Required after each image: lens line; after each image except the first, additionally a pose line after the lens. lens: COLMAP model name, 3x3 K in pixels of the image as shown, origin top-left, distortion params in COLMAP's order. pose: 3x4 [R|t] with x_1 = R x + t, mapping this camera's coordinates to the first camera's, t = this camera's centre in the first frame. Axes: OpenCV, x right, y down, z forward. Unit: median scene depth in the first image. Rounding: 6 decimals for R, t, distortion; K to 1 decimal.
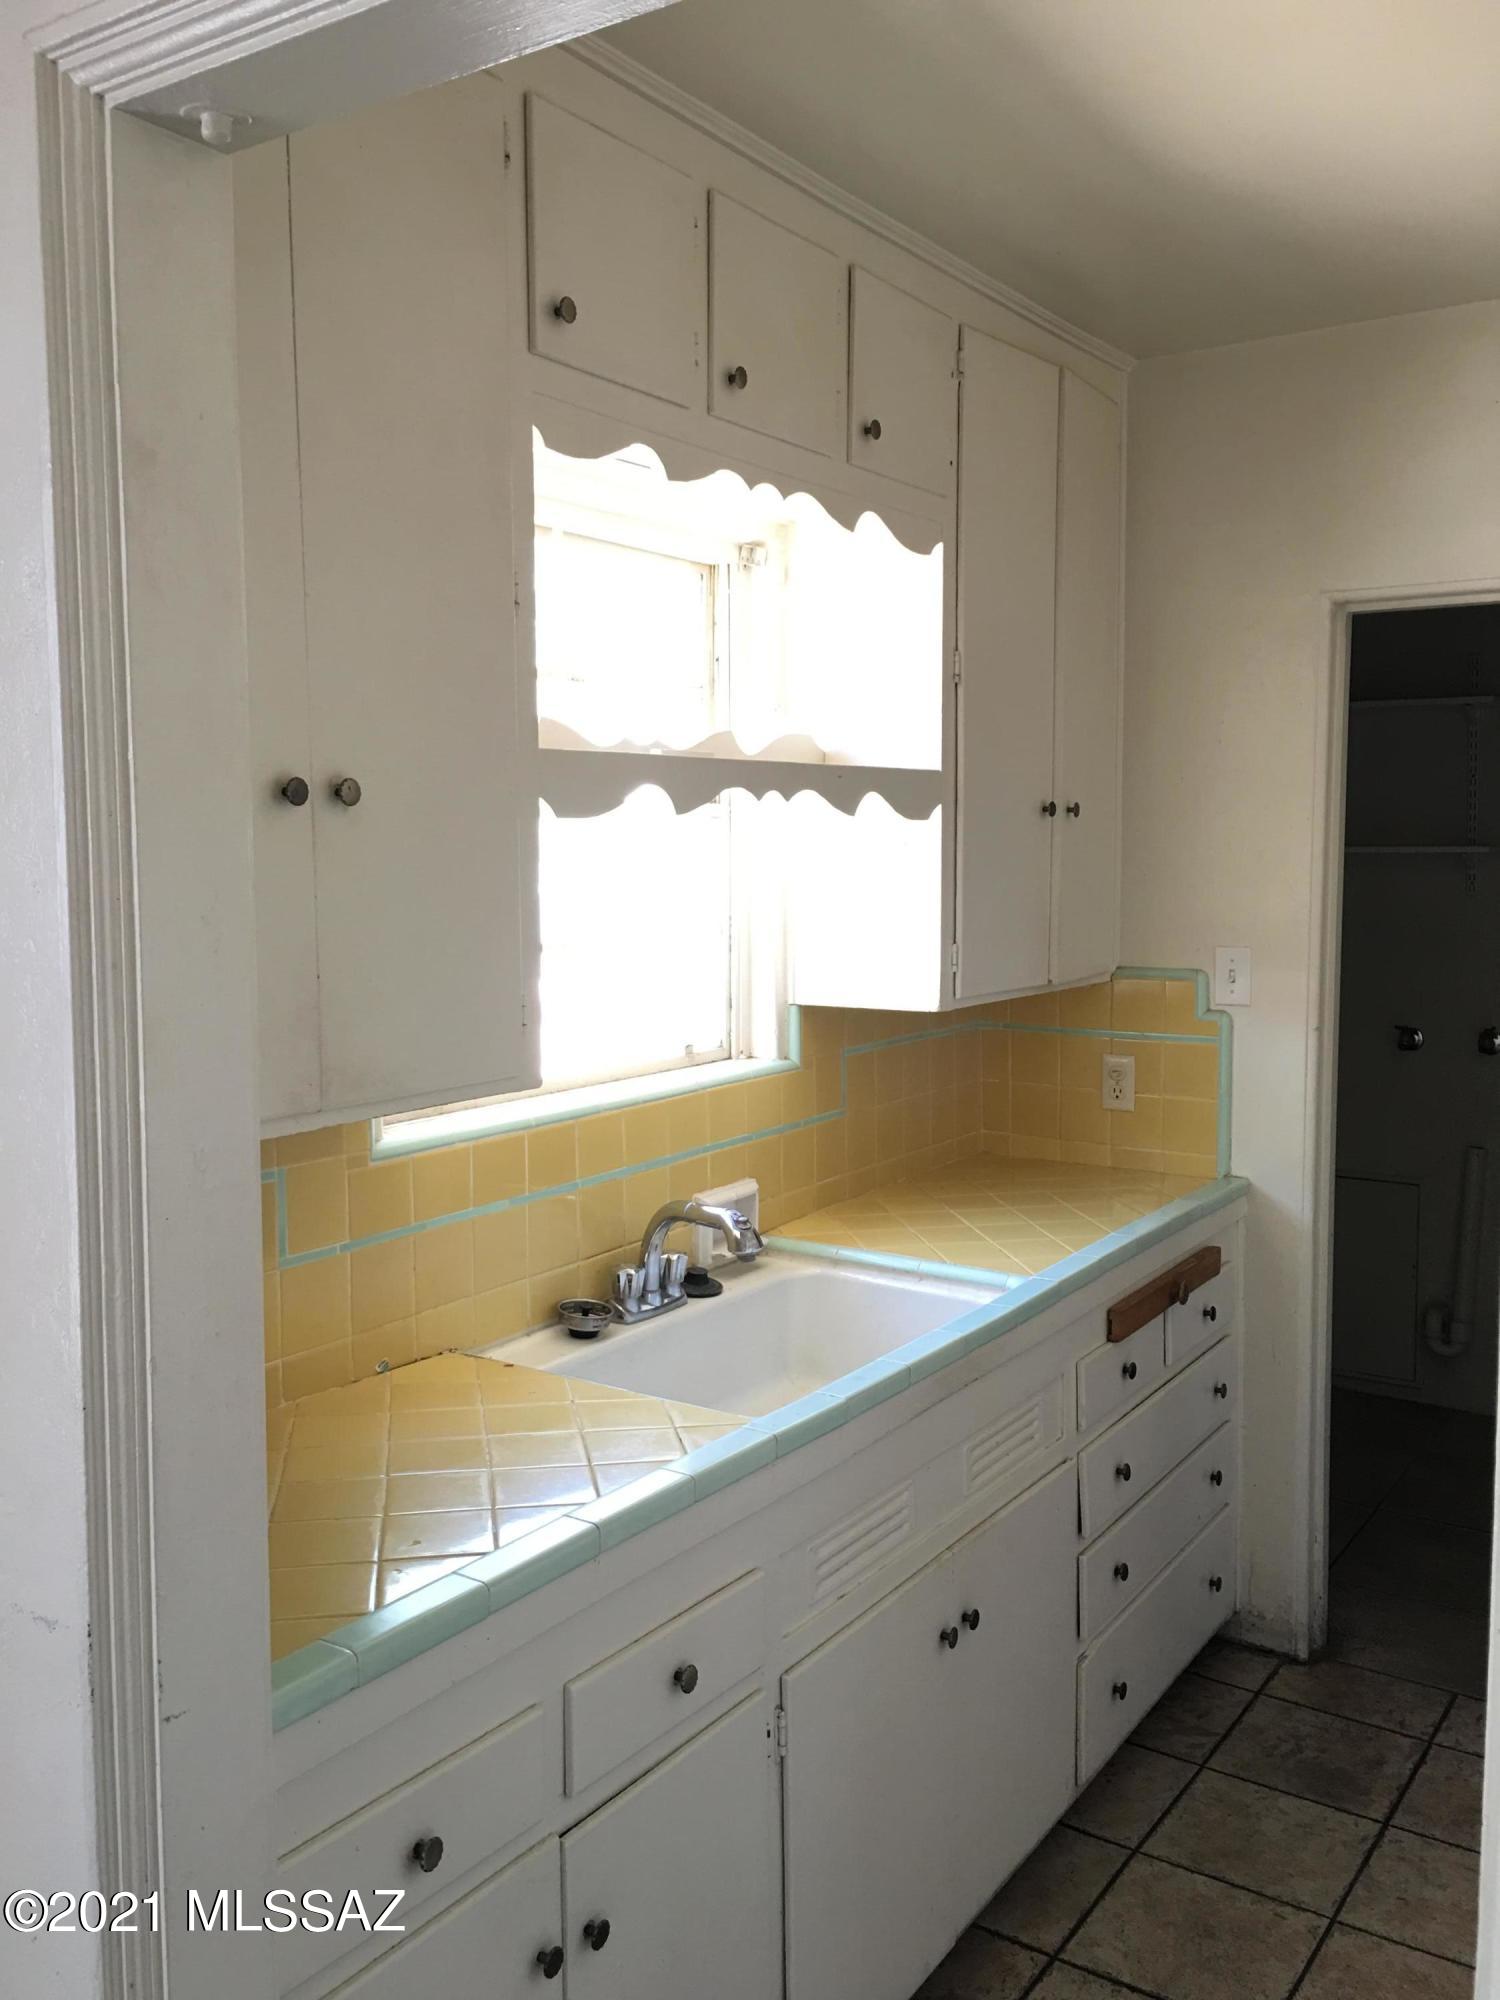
lens RADIAL K [[1739.9, 0, 747.1], [0, 1739.9, 997.8], [0, 0, 1]] dist [0.093081, -0.083669]
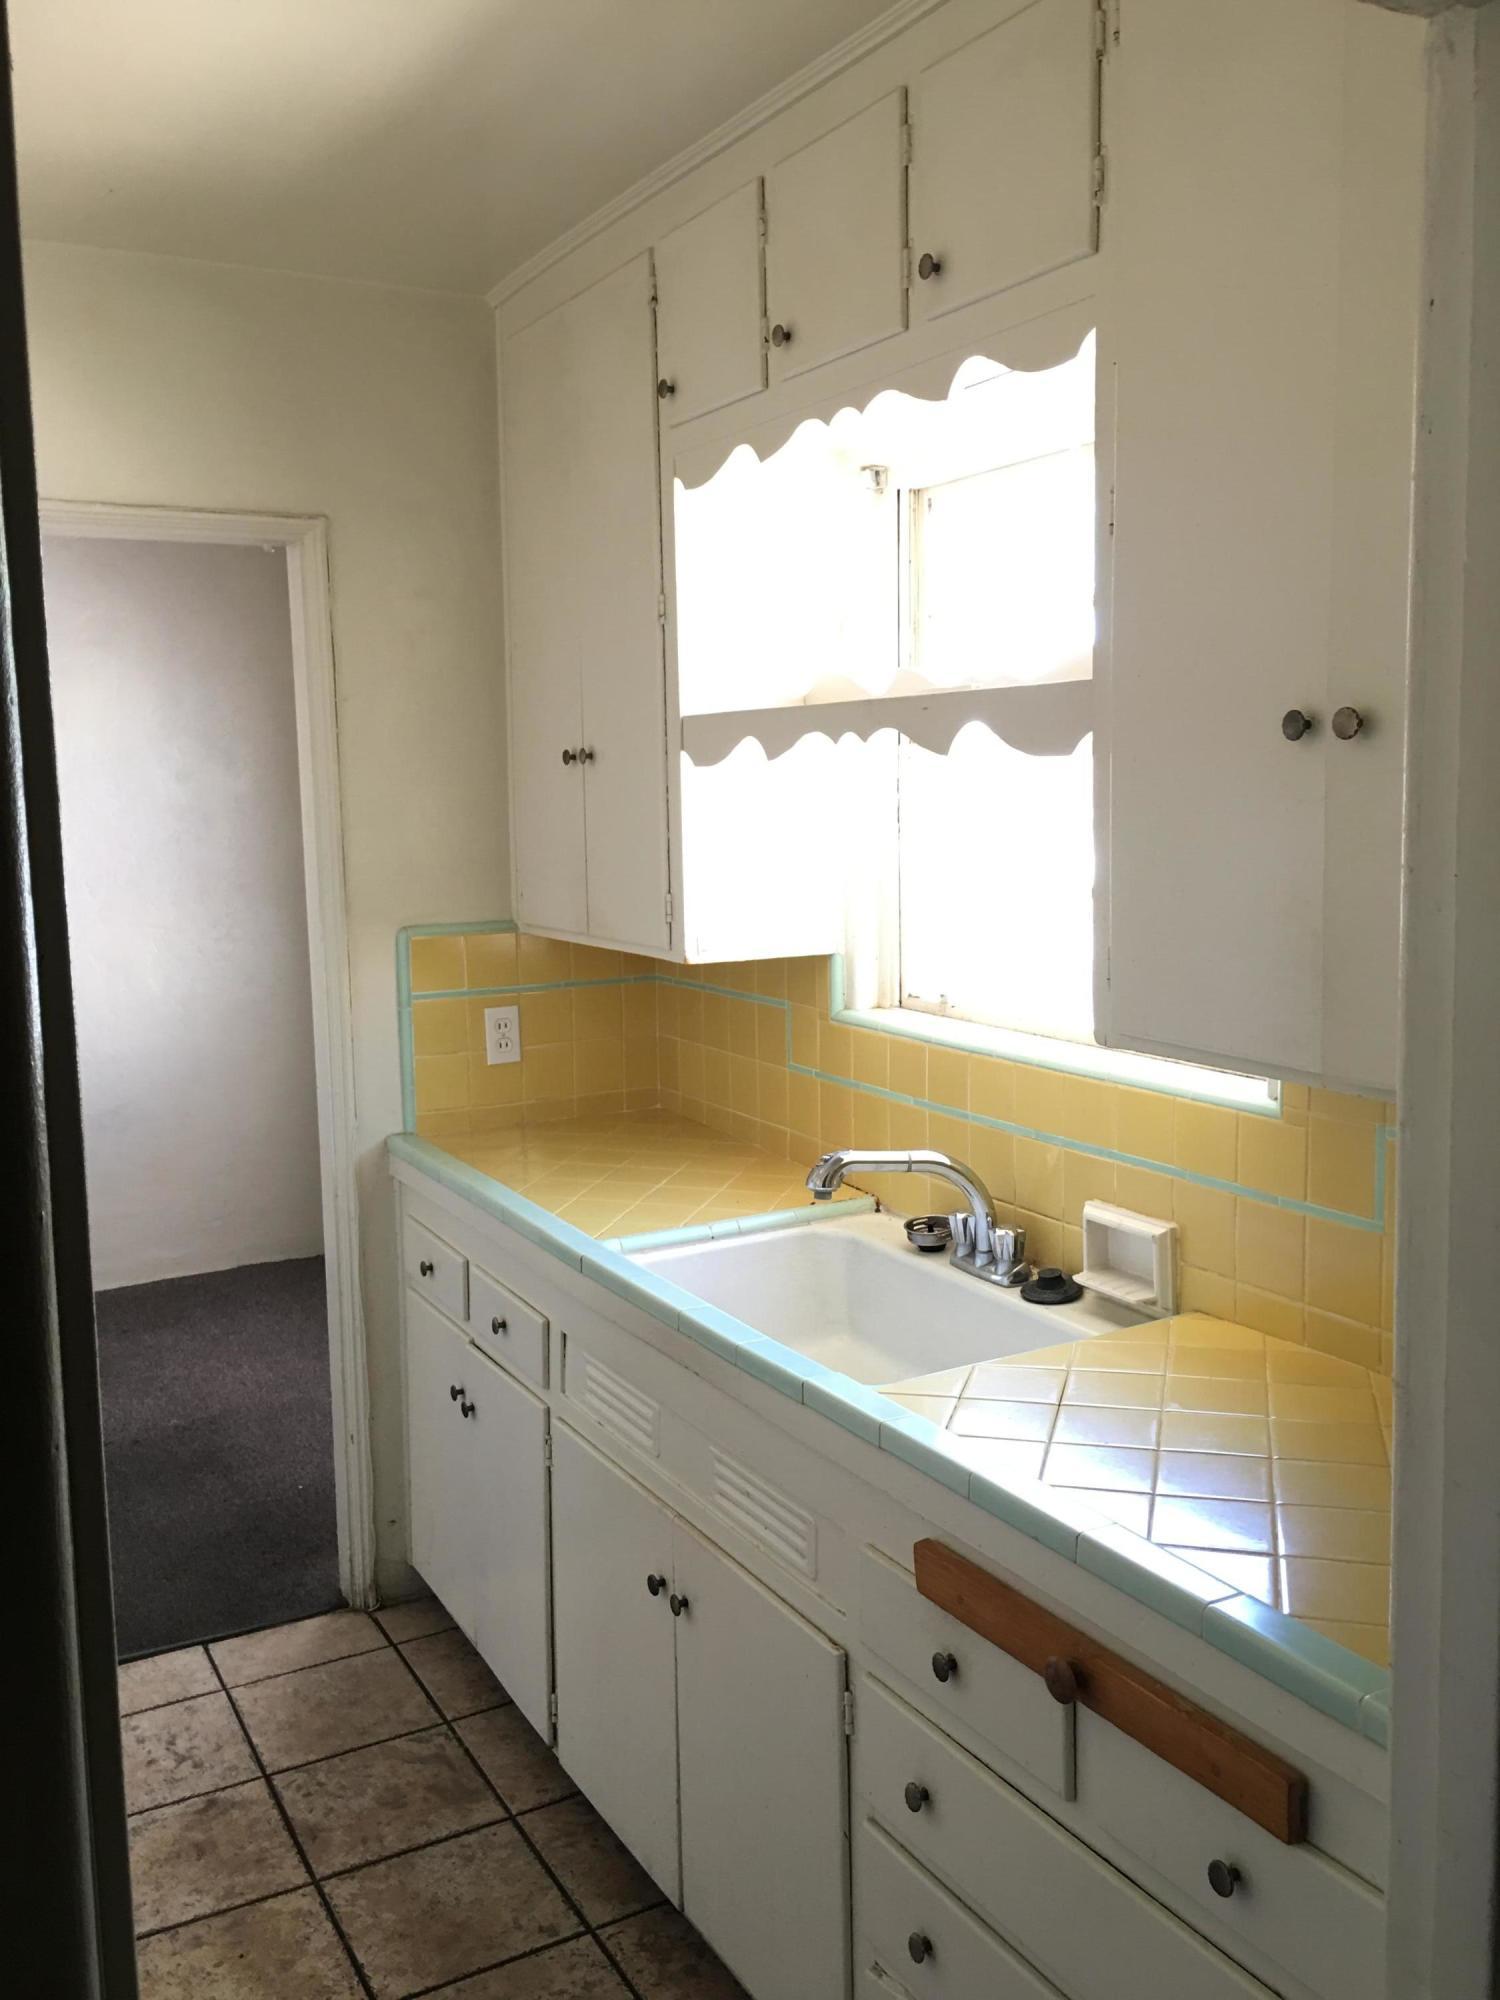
lens RADIAL K [[1739.9, 0, 747.7], [0, 1739.9, 998.2], [0, 0, 1]] dist [0.093081, -0.083669]
pose [[-0.465234, 0.125821, -0.876200, 0.905640], [-0.063800, 0.982506, 0.174962, -0.140953], [0.882886, 0.137300, -0.449068, 1.415743]]
